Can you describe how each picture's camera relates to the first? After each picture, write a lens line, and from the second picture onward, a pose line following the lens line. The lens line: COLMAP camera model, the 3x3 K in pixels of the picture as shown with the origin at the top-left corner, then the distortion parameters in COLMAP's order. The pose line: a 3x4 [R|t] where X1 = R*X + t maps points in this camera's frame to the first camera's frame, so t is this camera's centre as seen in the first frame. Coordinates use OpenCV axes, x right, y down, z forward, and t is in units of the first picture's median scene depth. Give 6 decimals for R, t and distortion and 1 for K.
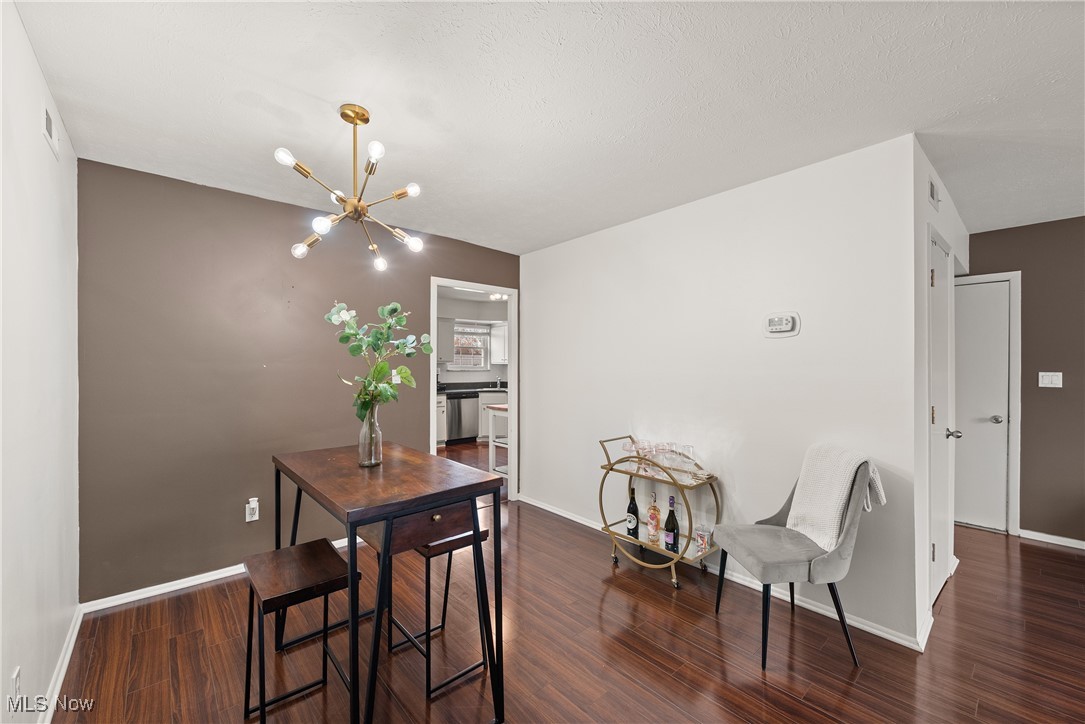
lens RADIAL K [[424.9, 0, 533.5], [0, 424.9, 362.7], [0, 0, 1]] dist [0.009031, -0.001467]
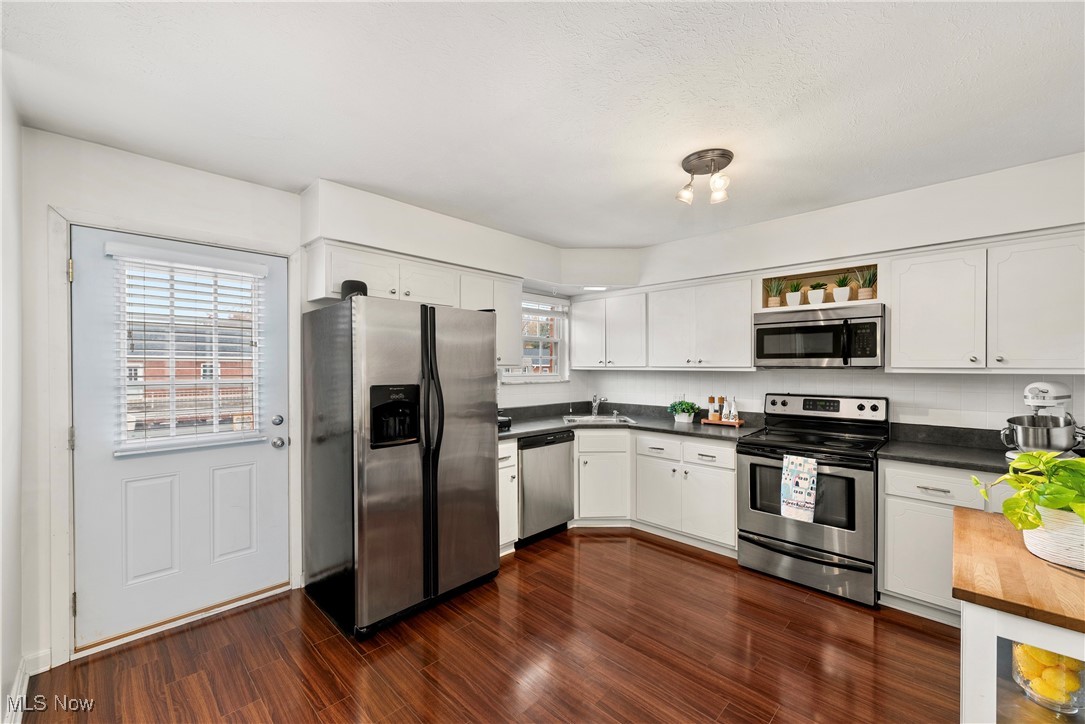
lens RADIAL K [[424.9, 0, 541.5], [0, 424.9, 366.2], [0, 0, 1]] dist [0.009031, -0.001467]
pose [[0.995617, 0.002249, 0.093499, -0.216628], [-0.003413, 0.999919, 0.012285, -0.008704], [-0.093463, -0.012550, 0.995544, 0.531780]]
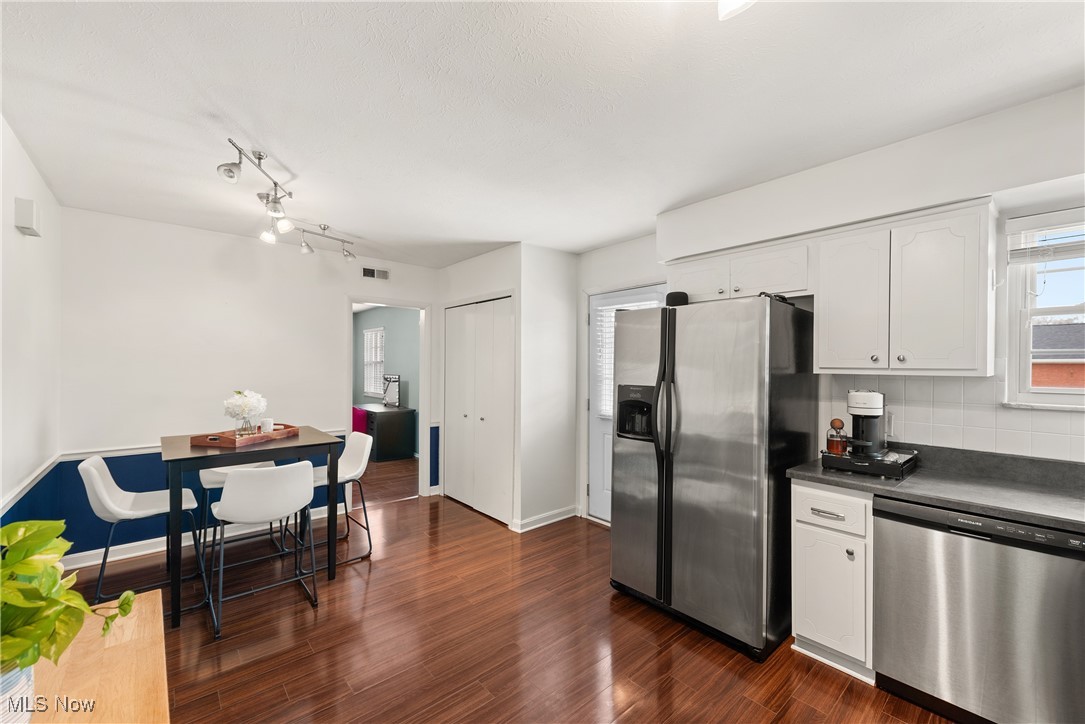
lens RADIAL K [[450.0, 0, 546.5], [0, 450.0, 368.3], [0, 0, 1]] dist [0.013812, -0.004278]
pose [[0.014785, 0.000584, -0.999891, 0.059712], [0.003546, 0.999994, 0.000636, -0.005544], [0.999884, -0.003555, 0.014783, 0.760400]]
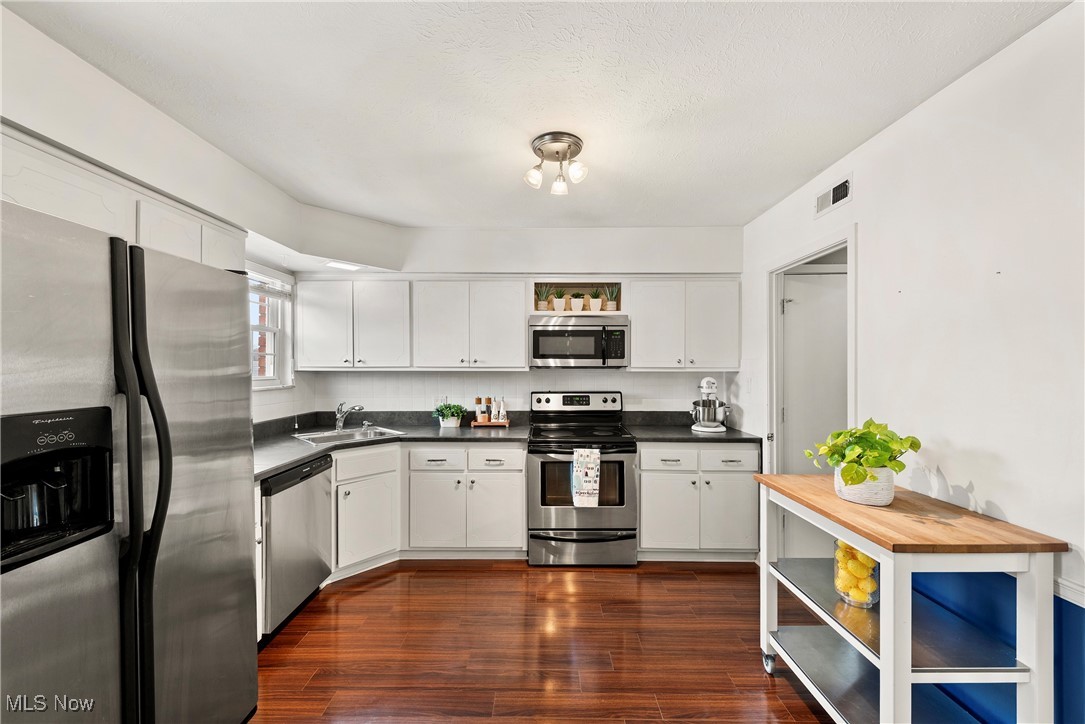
lens RADIAL K [[424.9, 0, 541.0], [0, 424.9, 364.8], [0, 0, 1]] dist [0.009031, -0.001467]
pose [[0.656588, 0.003398, 0.754242, -0.290117], [-0.010711, 0.999931, 0.004819, -0.007794], [-0.754173, -0.011243, 0.656579, 0.643772]]
